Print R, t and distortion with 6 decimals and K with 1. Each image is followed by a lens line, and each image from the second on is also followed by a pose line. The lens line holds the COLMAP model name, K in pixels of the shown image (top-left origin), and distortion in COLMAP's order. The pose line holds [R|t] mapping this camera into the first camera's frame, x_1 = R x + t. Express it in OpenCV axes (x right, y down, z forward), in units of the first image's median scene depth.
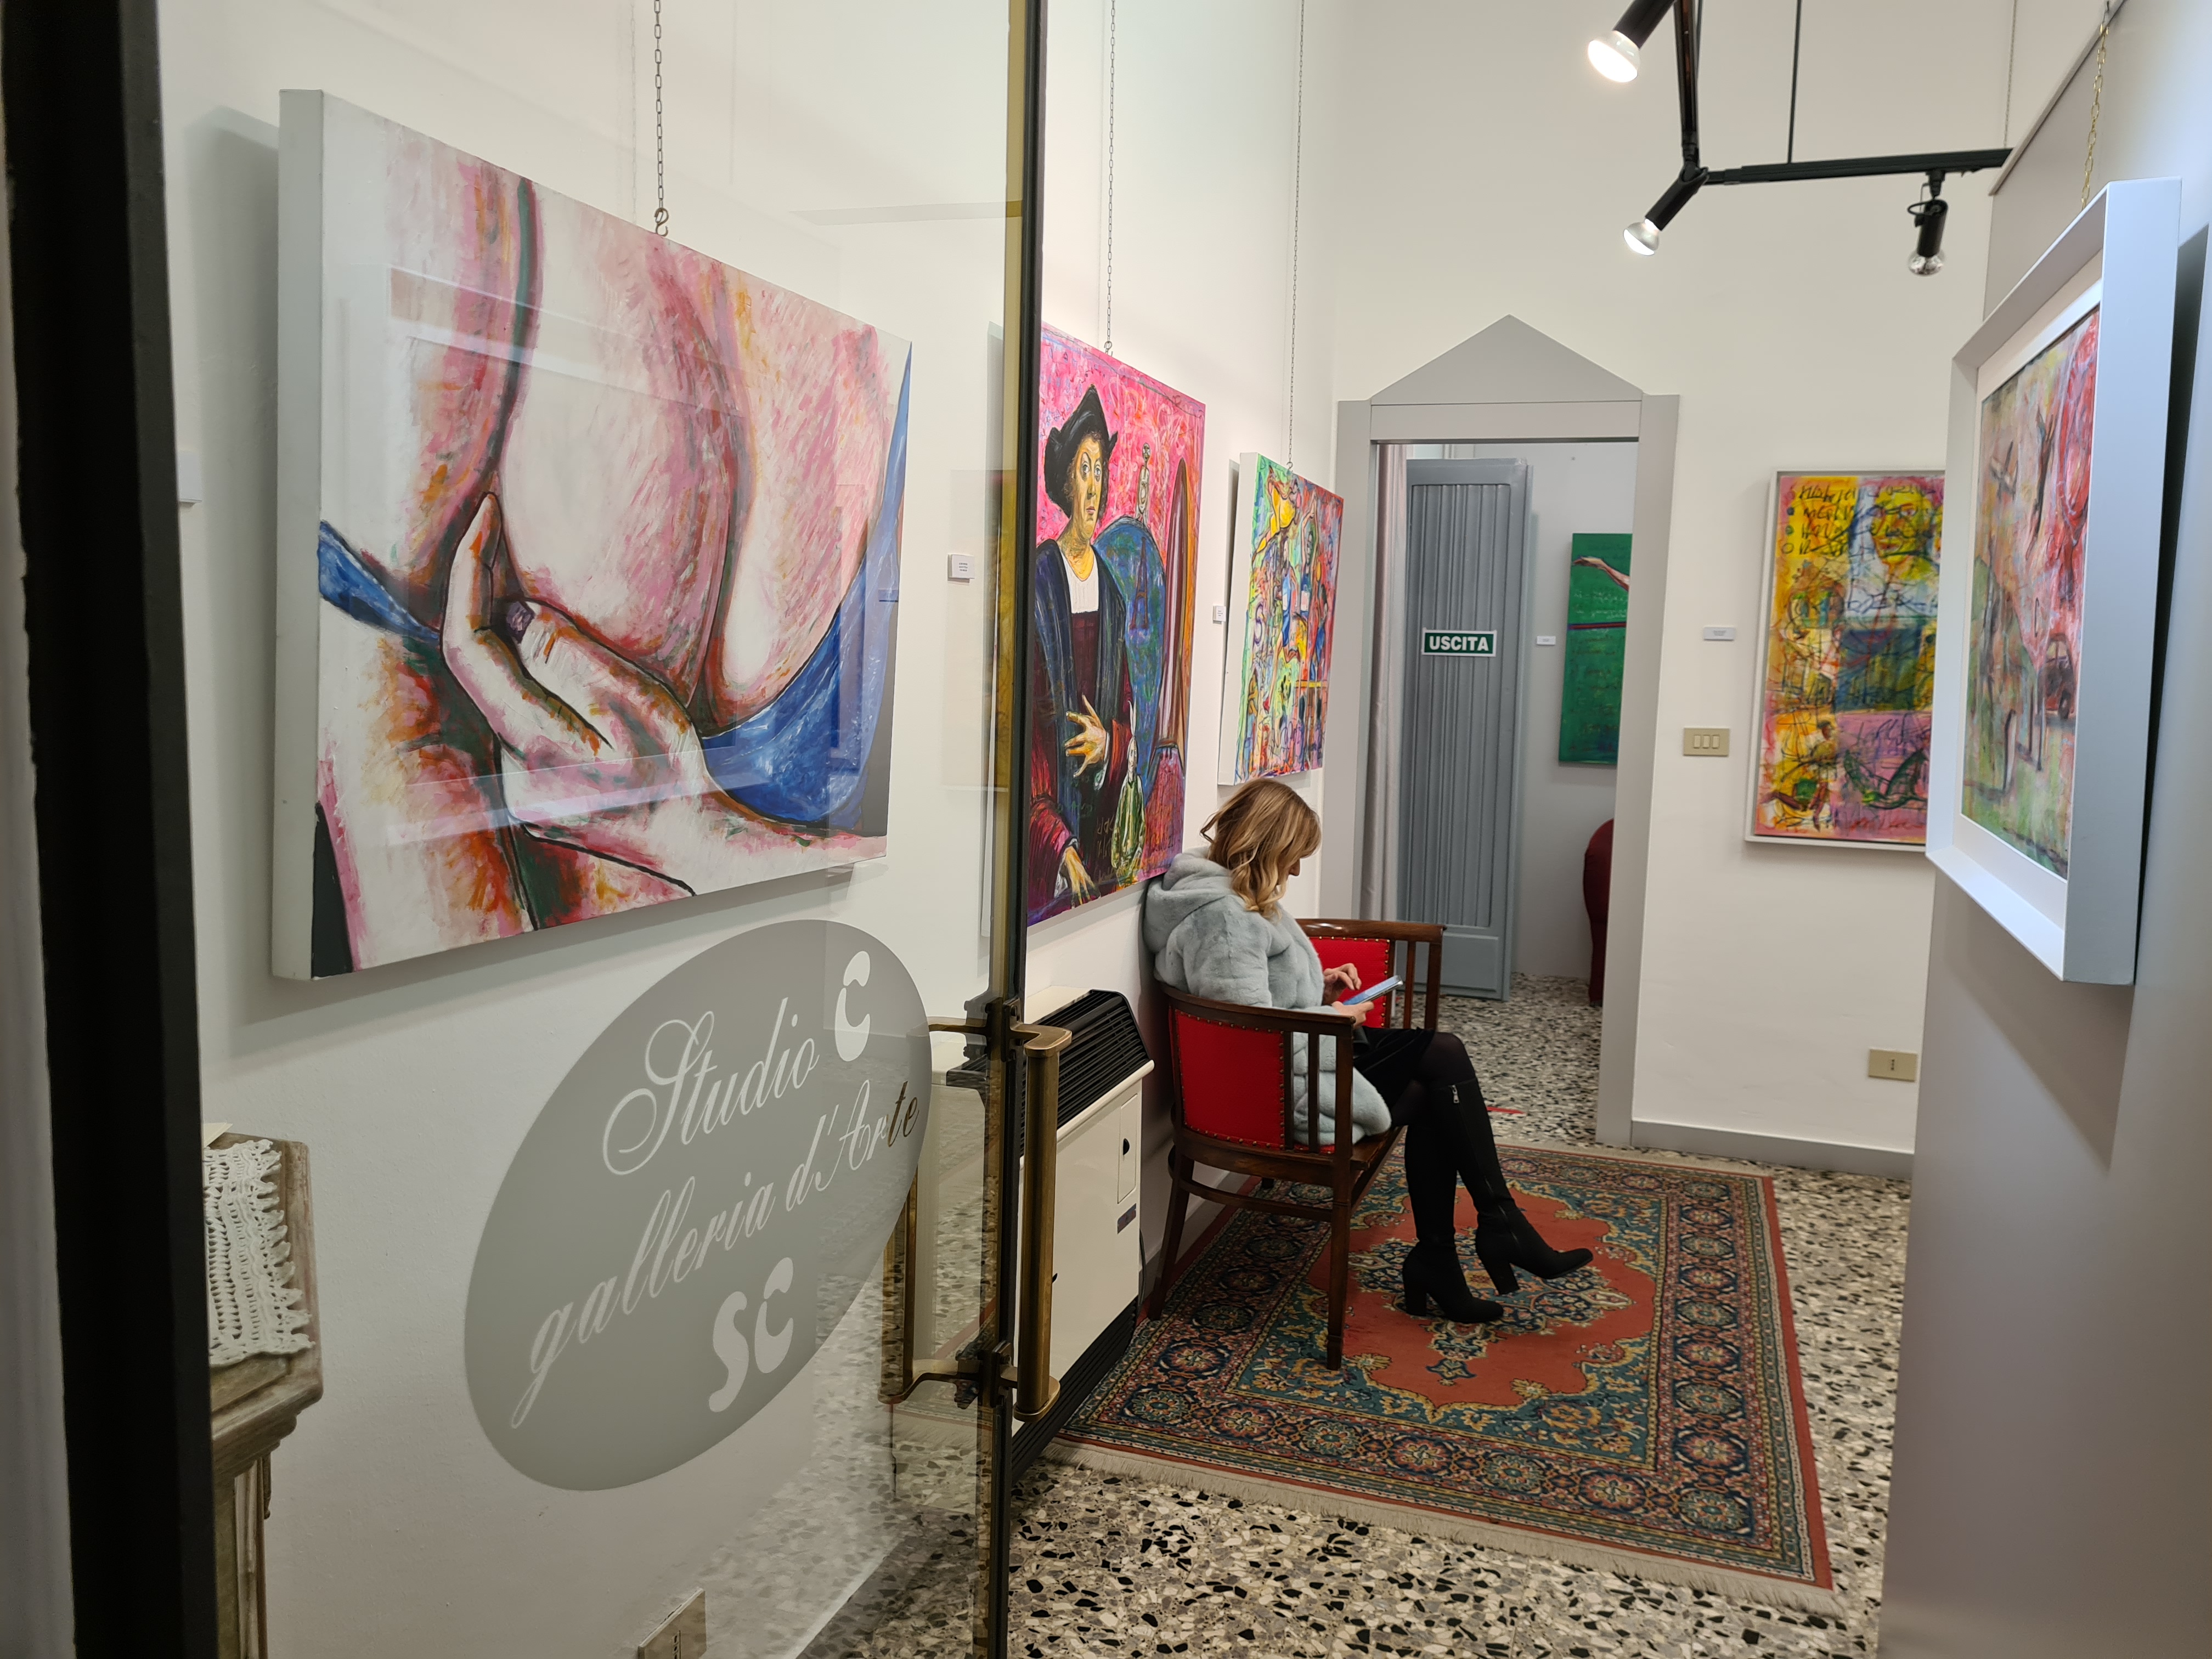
lens RADIAL K [[1660.6, 0, 1135.8], [0, 1660.6, 813.7], [0, 0, 1]] dist [0.082712, -0.065704]
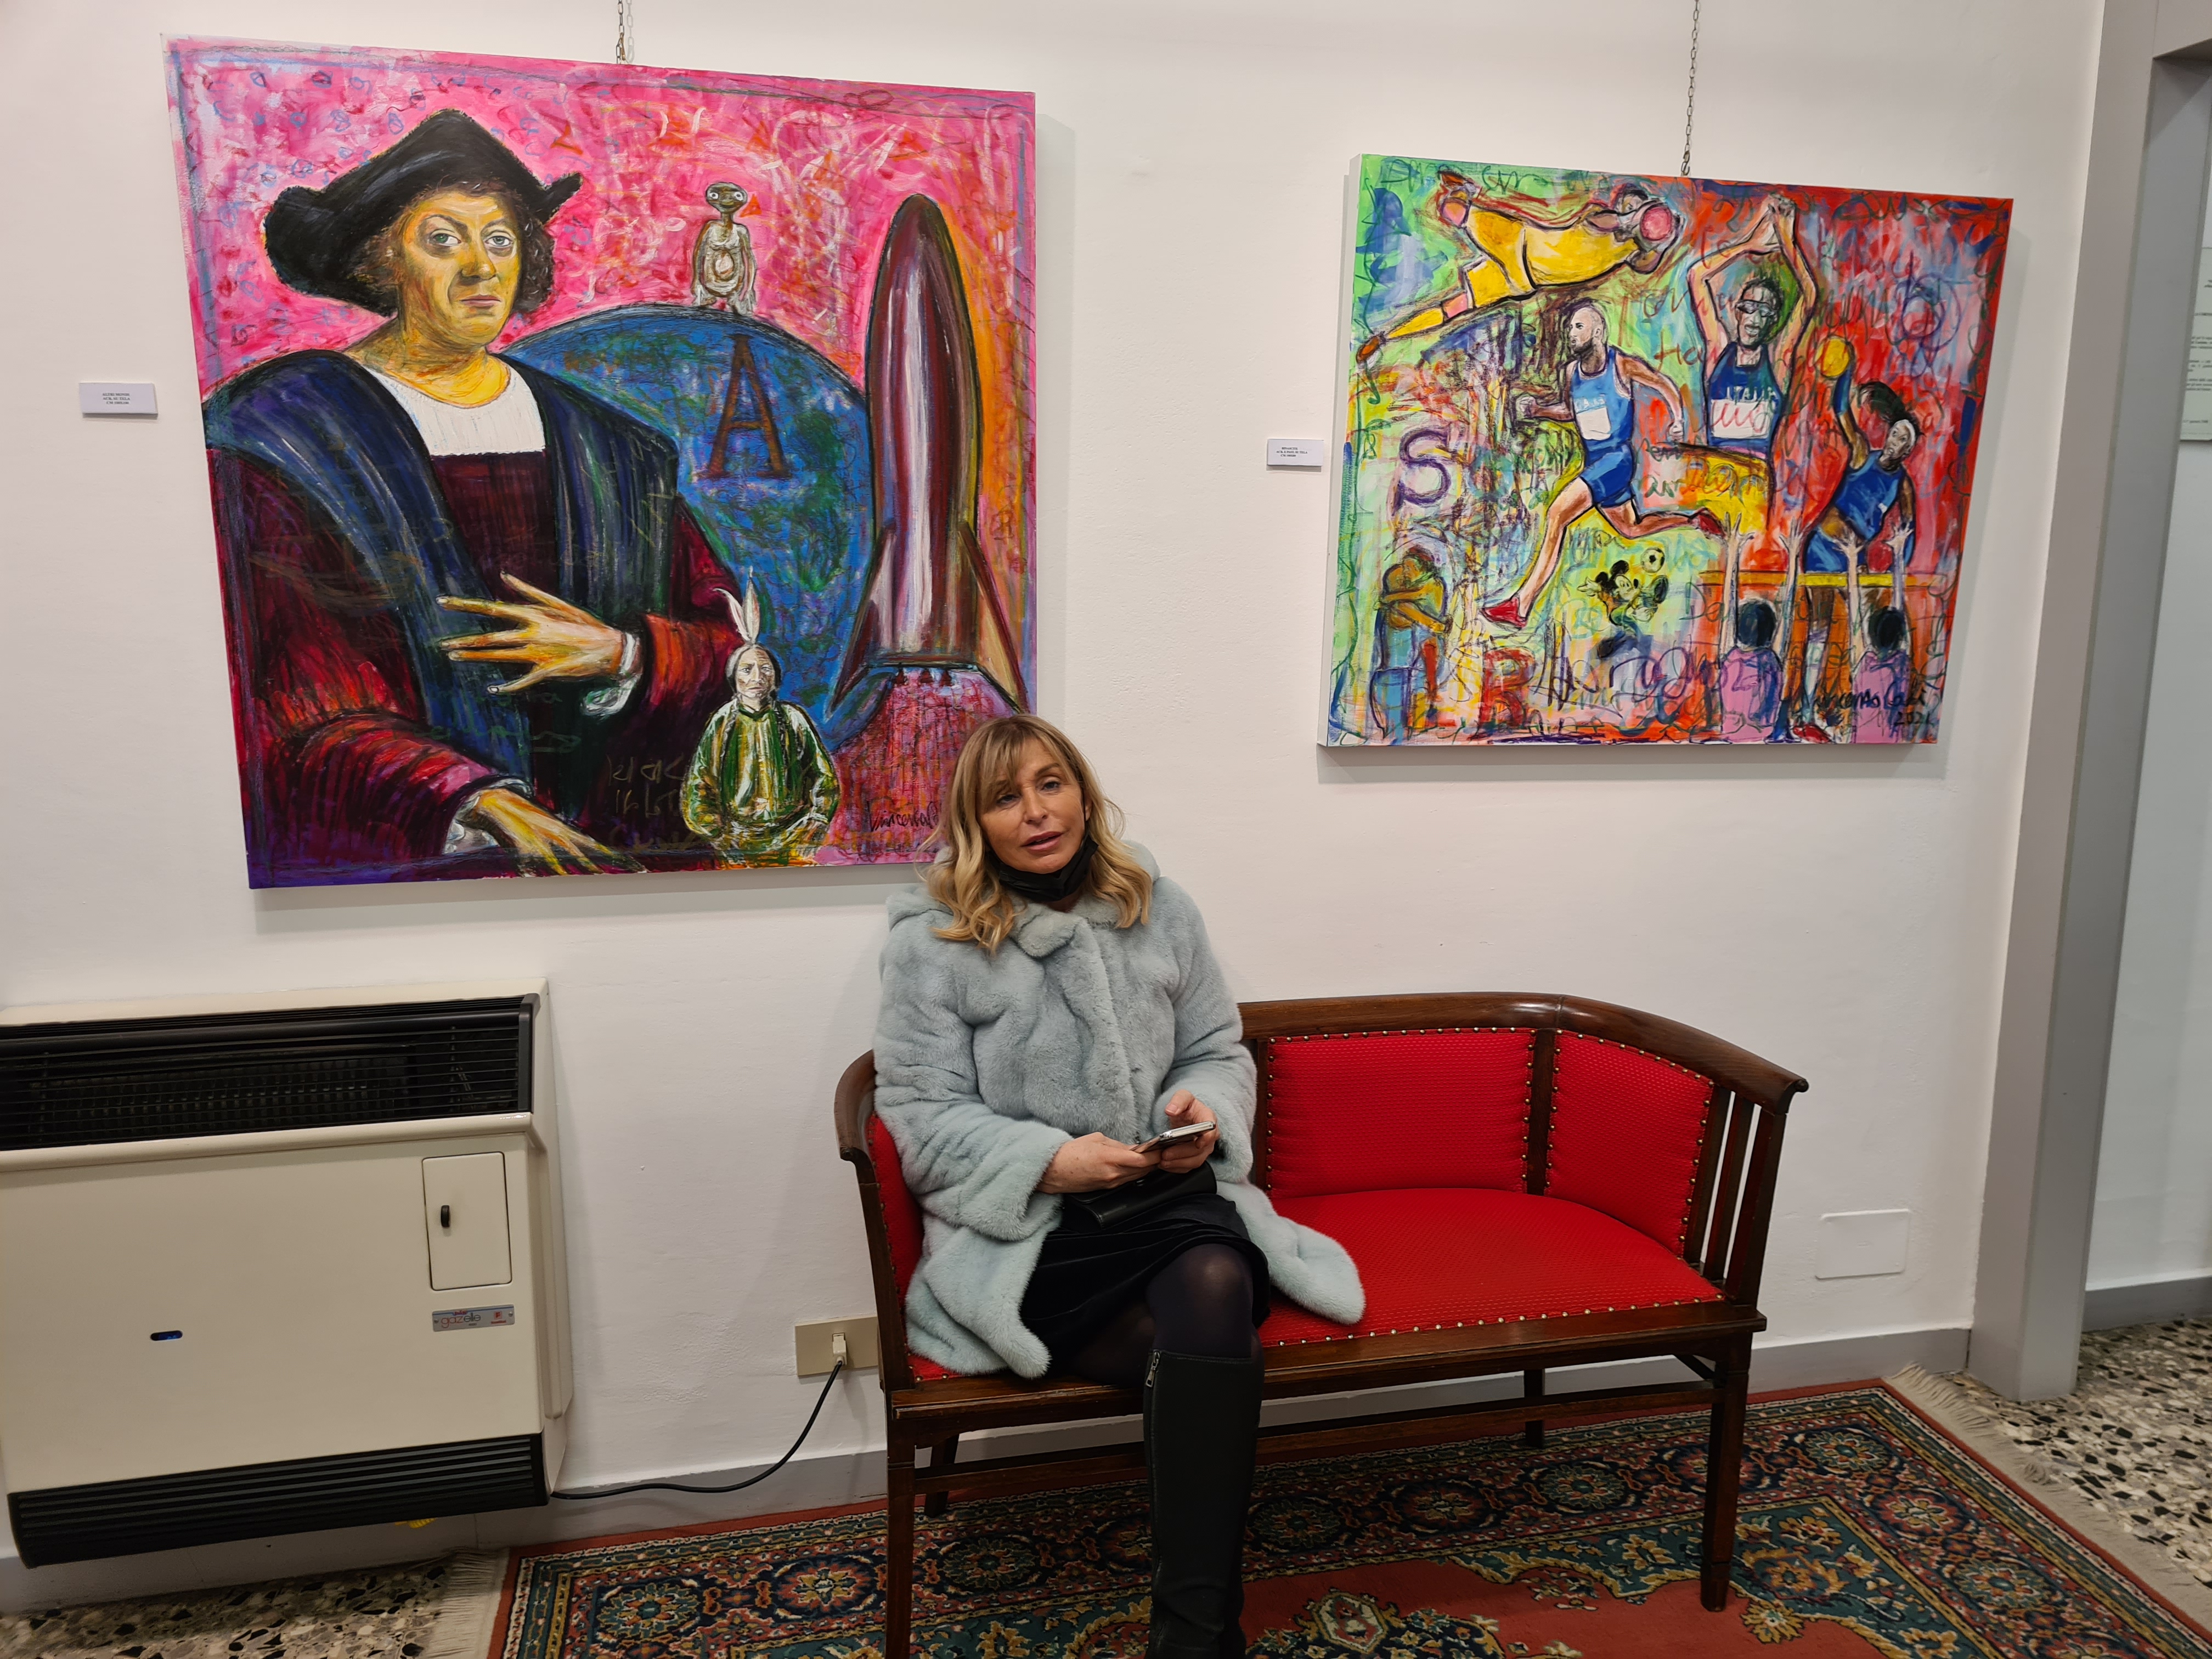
lens RADIAL K [[1660.6, 0, 1135.8], [0, 1660.6, 813.7], [0, 0, 1]] dist [0.082712, -0.065704]
pose [[0.518416, 0.120903, -0.846538, 0.652241], [-0.079202, 0.992488, 0.093245, -0.053282], [0.851453, 0.018708, 0.524098, 0.781820]]
